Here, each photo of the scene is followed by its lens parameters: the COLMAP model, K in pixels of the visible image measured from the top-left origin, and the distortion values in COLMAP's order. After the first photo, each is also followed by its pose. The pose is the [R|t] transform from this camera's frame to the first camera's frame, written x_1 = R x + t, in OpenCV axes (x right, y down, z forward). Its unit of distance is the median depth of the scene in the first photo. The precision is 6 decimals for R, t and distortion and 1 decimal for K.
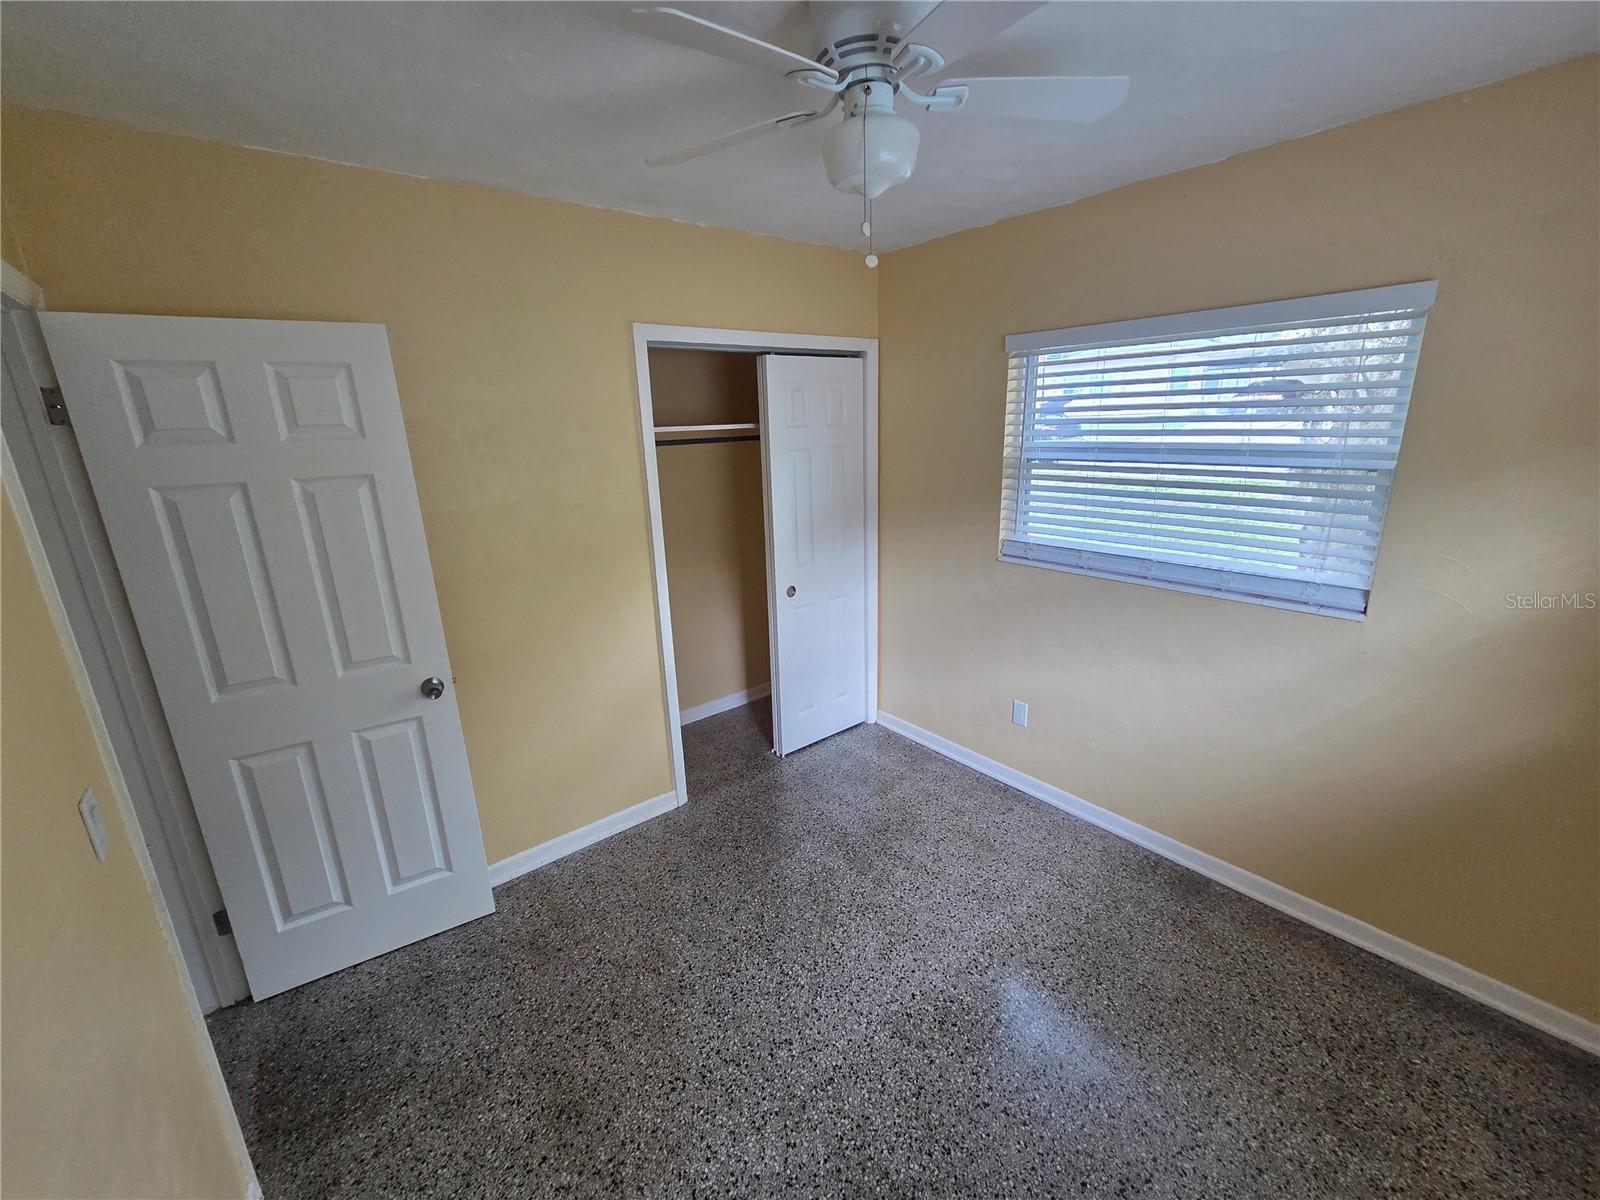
lens RADIAL K [[658.3, 0, 814.0], [0, 658.3, 609.3], [0, 0, 1]] dist [0.005395, -0.001474]
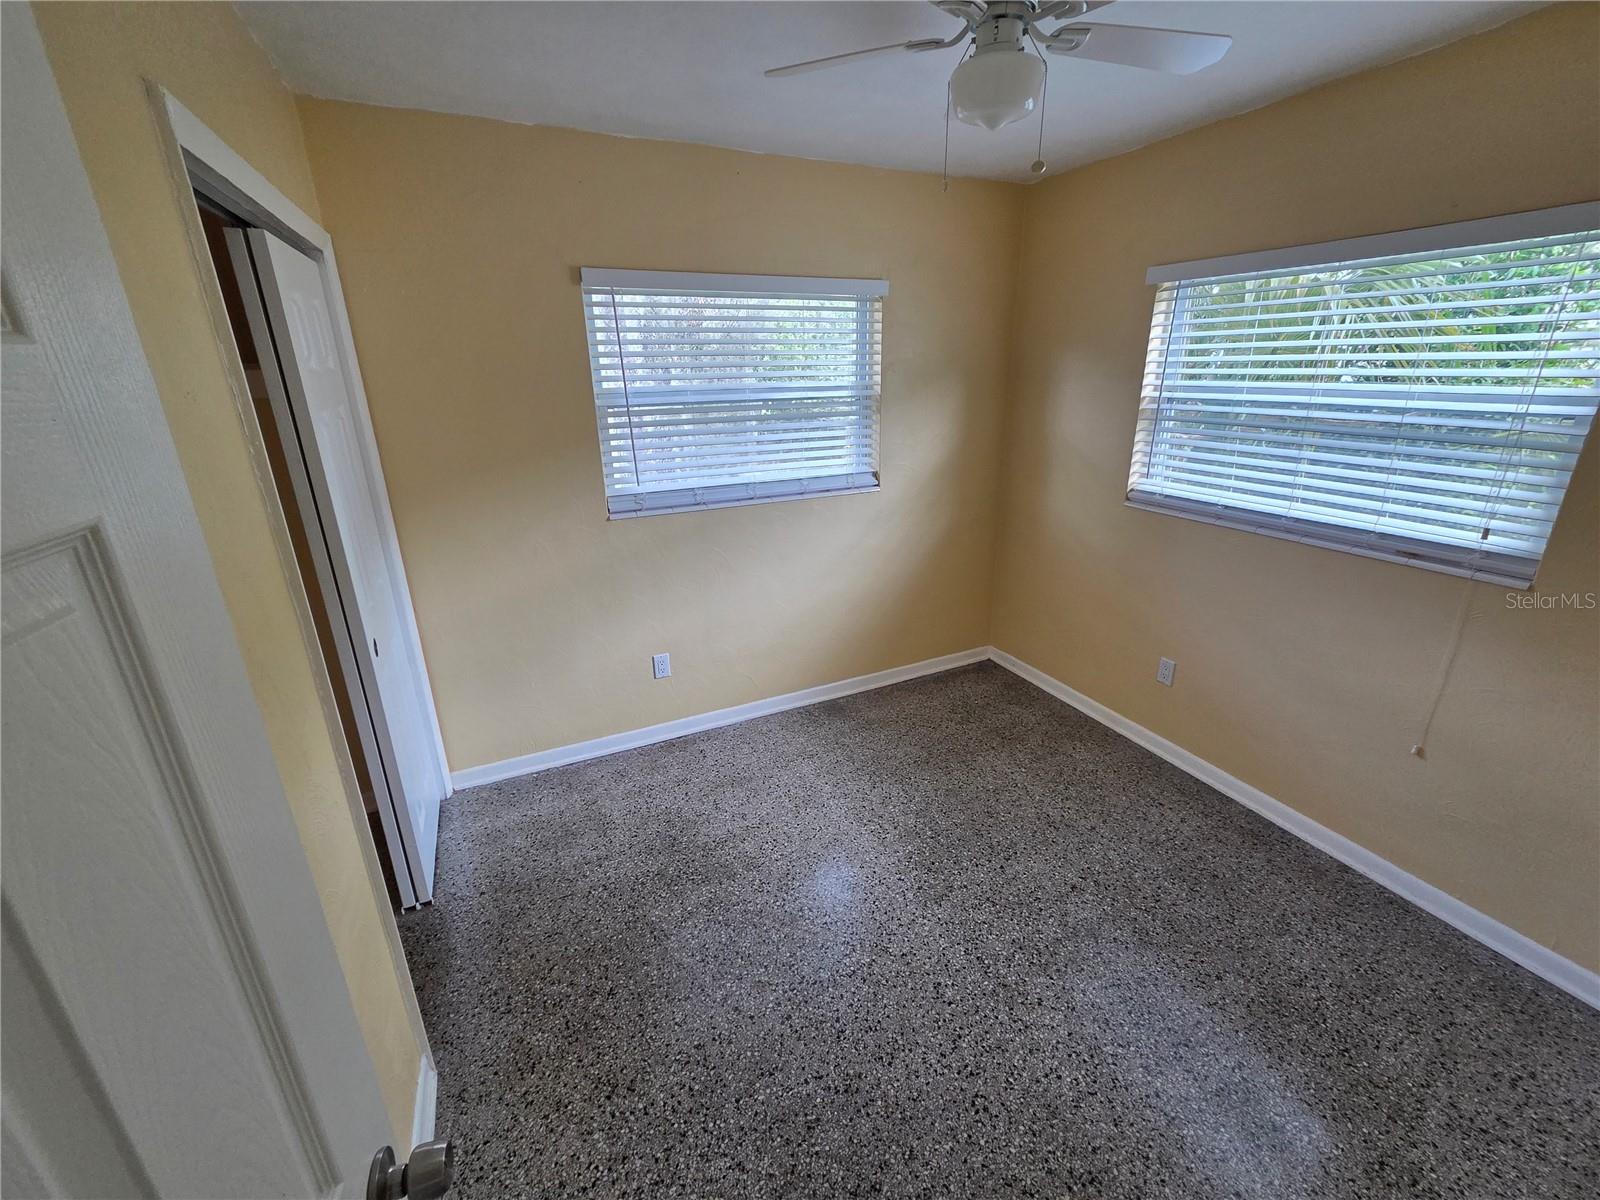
lens RADIAL K [[658.3, 0, 800.7], [0, 658.3, 592.2], [0, 0, 1]] dist [0.005395, -0.001474]
pose [[0.249357, -0.296146, 0.922019, -0.724772], [0.280526, 0.933362, 0.223922, -0.152073], [-0.926890, 0.202814, 0.315817, 0.663937]]
